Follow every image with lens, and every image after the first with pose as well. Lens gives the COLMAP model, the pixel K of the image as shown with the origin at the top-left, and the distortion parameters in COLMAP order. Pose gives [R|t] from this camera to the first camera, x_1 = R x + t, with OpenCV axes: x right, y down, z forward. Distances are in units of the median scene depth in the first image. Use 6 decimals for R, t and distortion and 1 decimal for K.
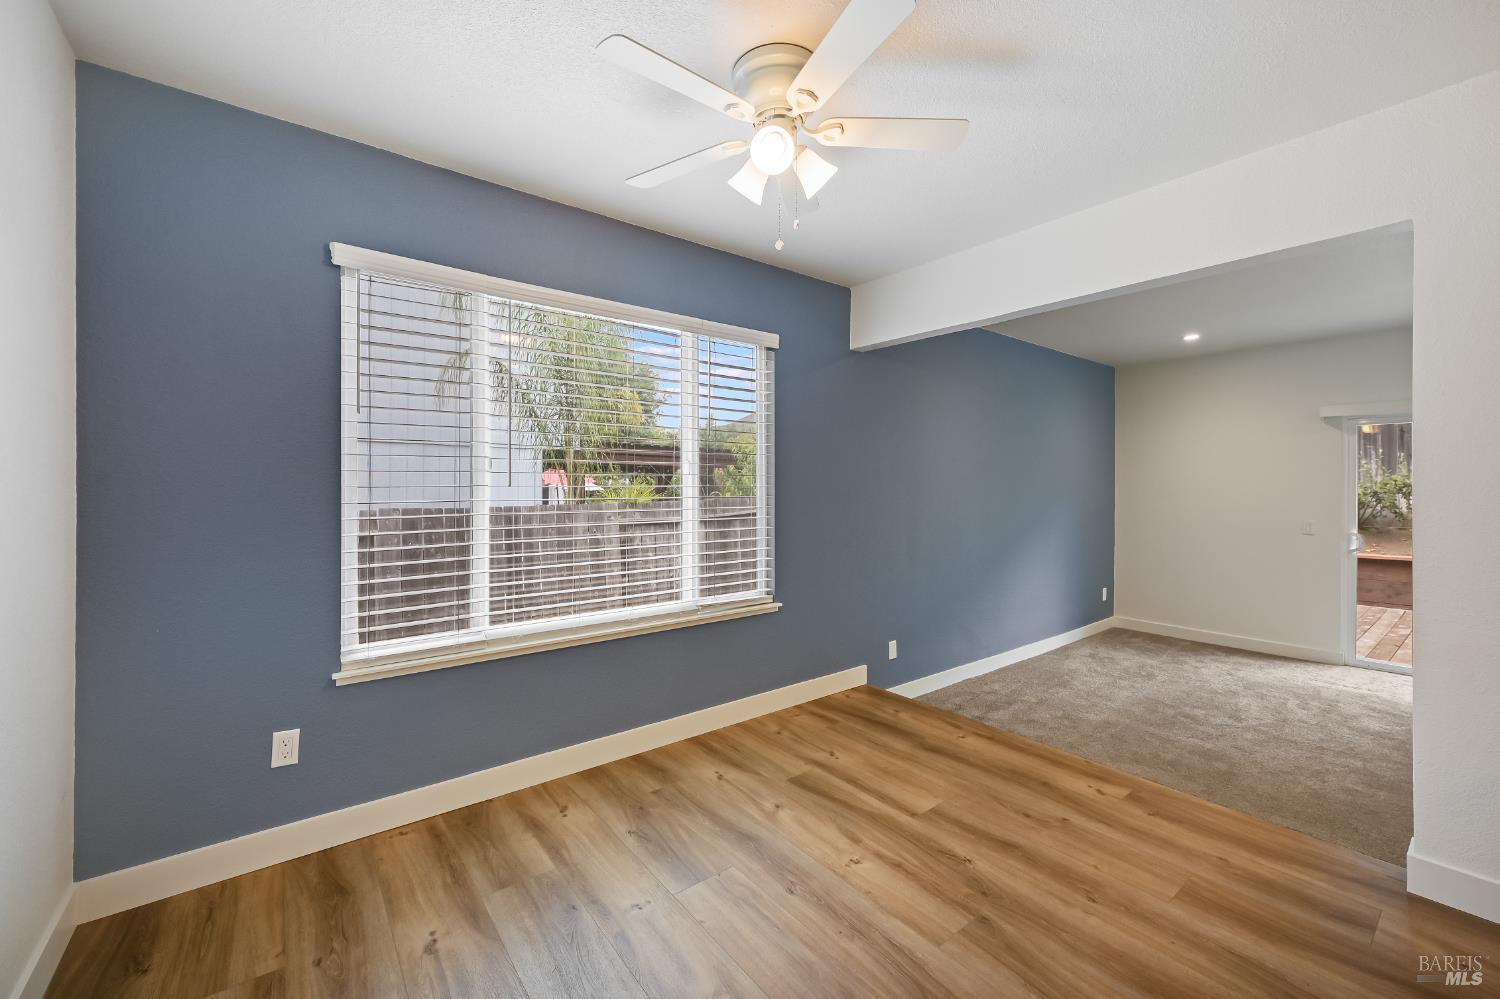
lens RADIAL K [[595.7, 0, 752.3], [0, 595.7, 490.1], [0, 0, 1]] dist [-0.000111, 0.000216]
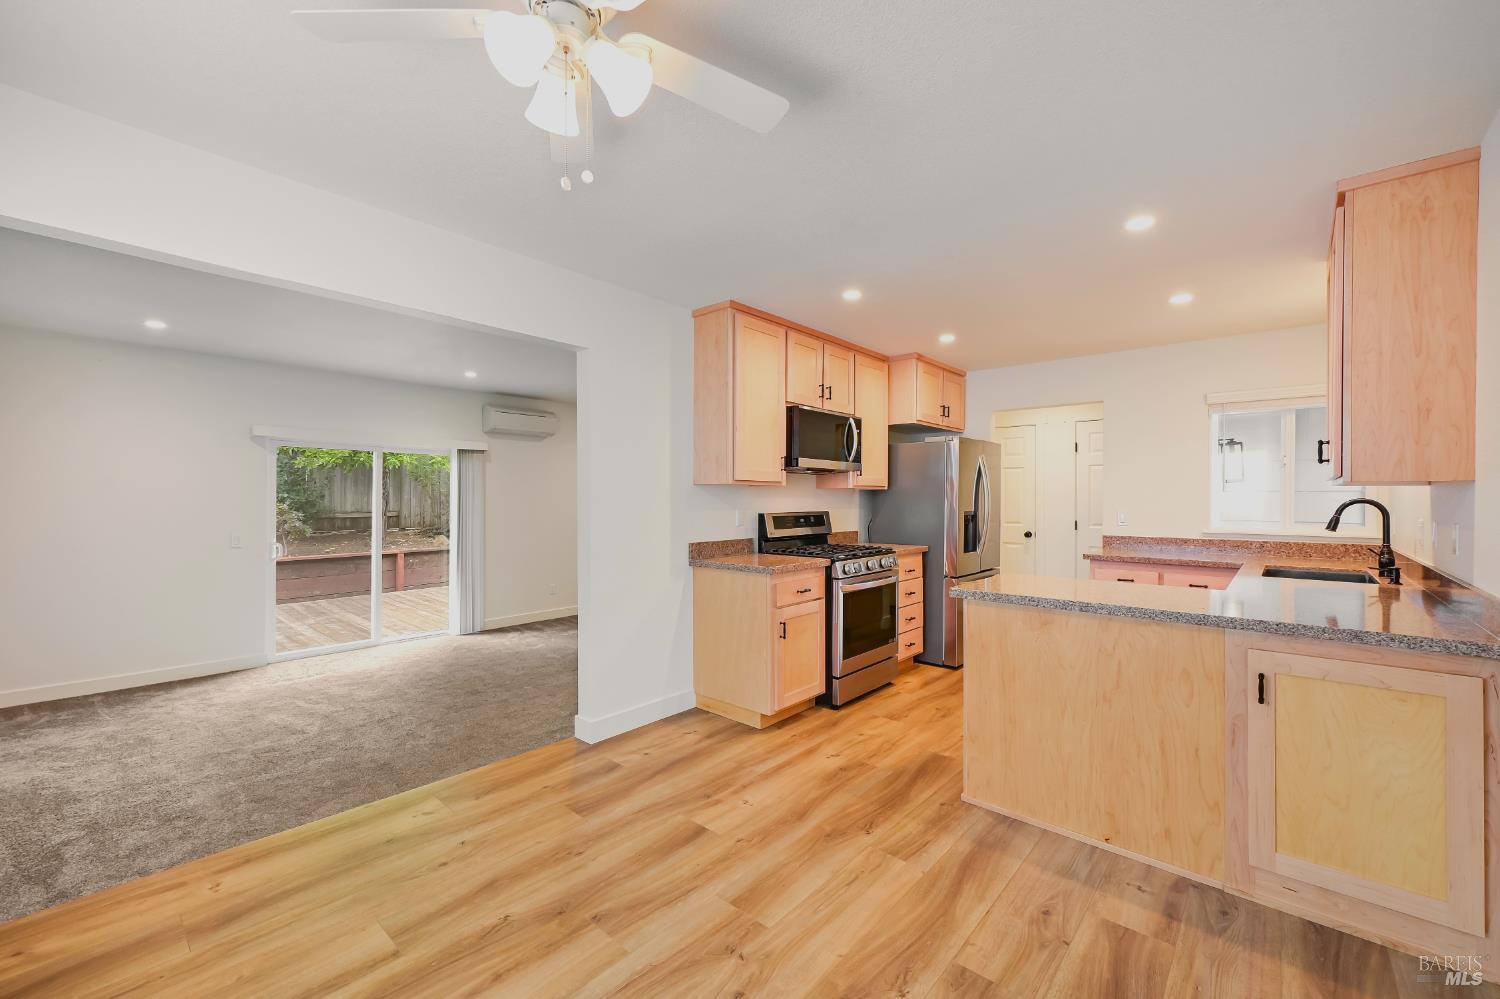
lens RADIAL K [[605.9, 0, 750.0], [0, 605.9, 499.5], [0, 0, 1]] dist [0.002766, 0.000083]
pose [[-0.176785, -0.003744, 0.984242, -0.344635], [0.000701, 0.999992, 0.003930, -0.015701], [-0.984249, 0.001384, -0.176781, 0.436206]]
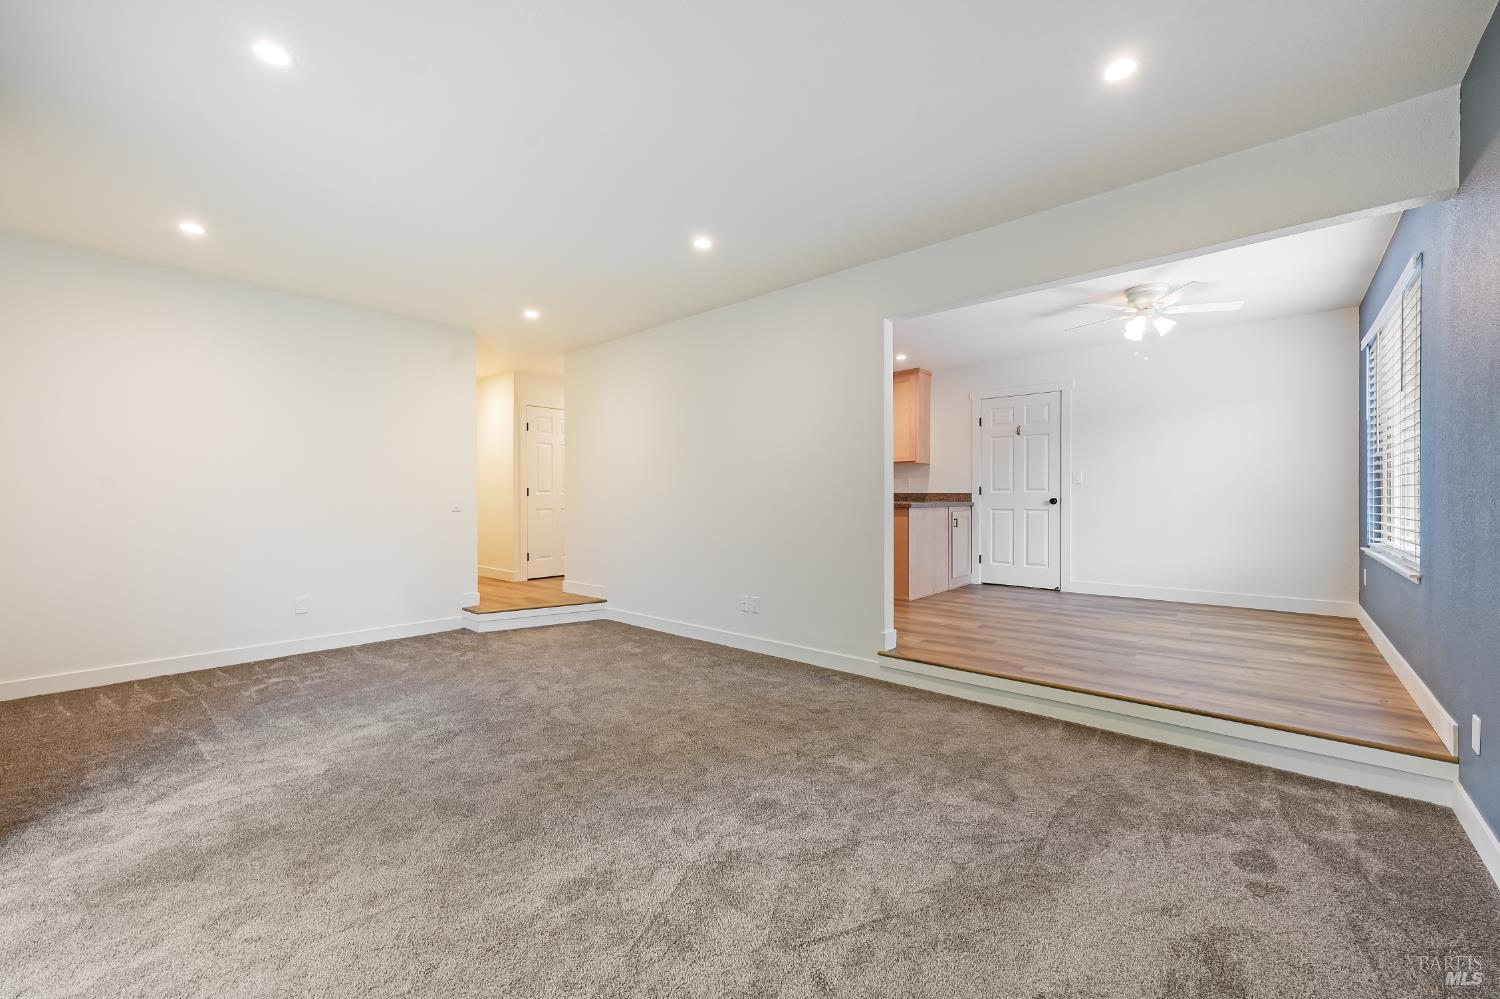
lens RADIAL K [[587.6, 0, 750.0], [0, 587.6, 499.5], [0, 0, 1]] dist [-0.000340, 0.000053]
pose [[-0.985224, 0.001473, -0.171263, 1.011830], [-0.000302, 0.999947, 0.010335, 0.068122], [0.171270, 0.010234, -0.985171, 1.507200]]
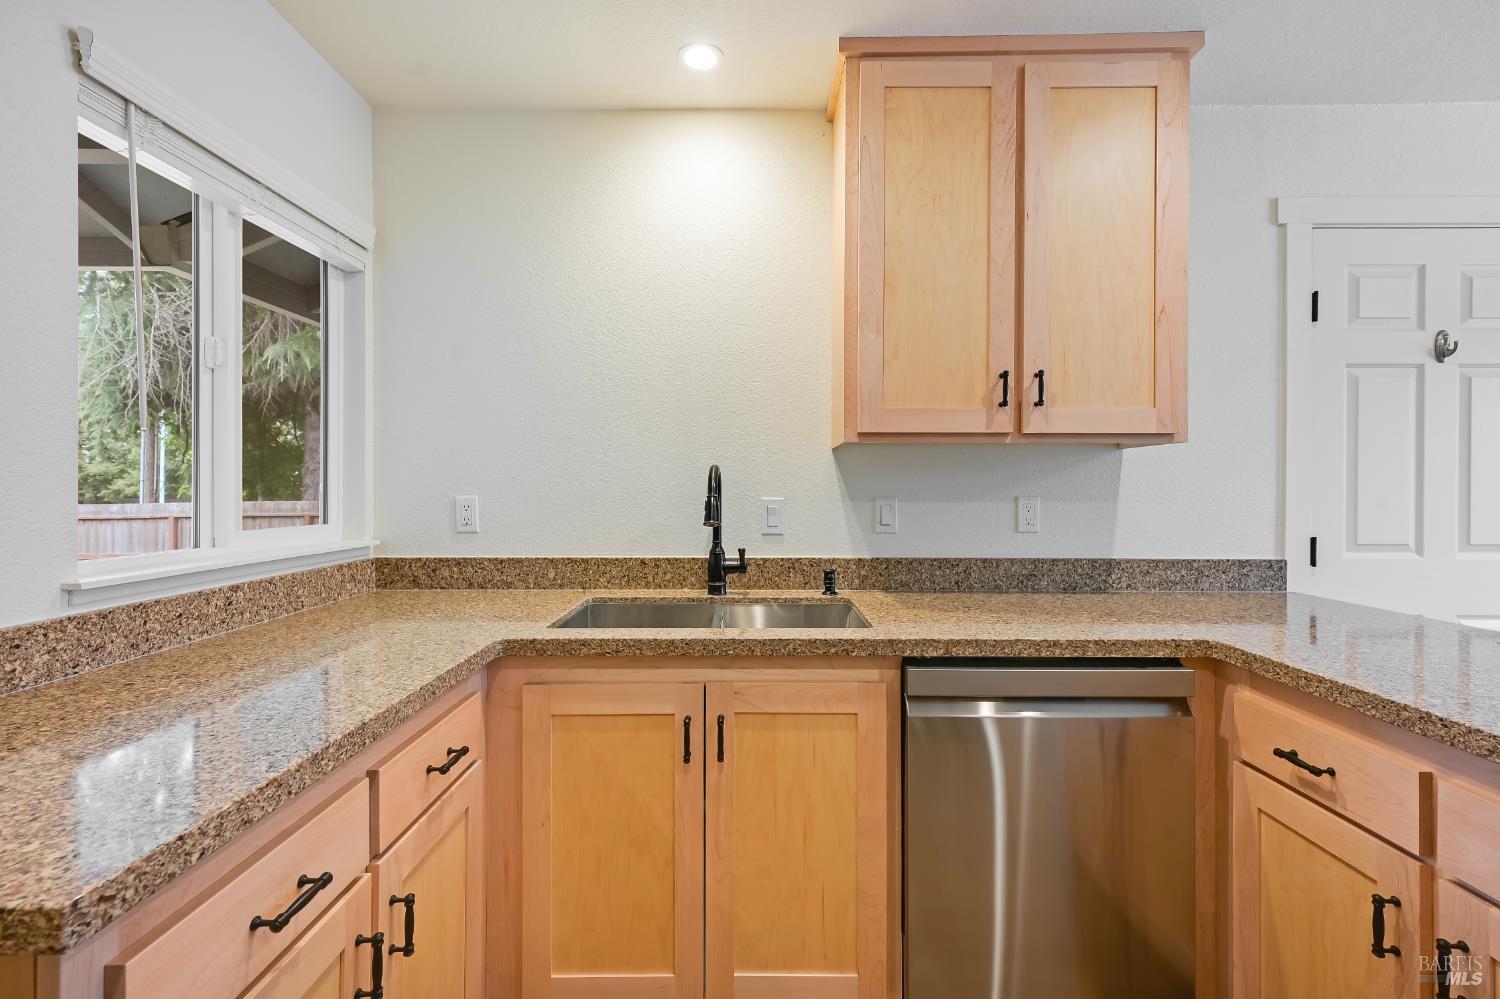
lens RADIAL K [[643.0, 0, 753.0], [0, 643.0, 493.3], [0, 0, 1]] dist [0.002661, 0.000100]
pose [[-0.621291, 0.004150, -0.783569, 0.737027], [-0.004067, 0.999955, 0.008520, 0.005303], [0.783569, 0.008480, -0.621247, -0.217860]]
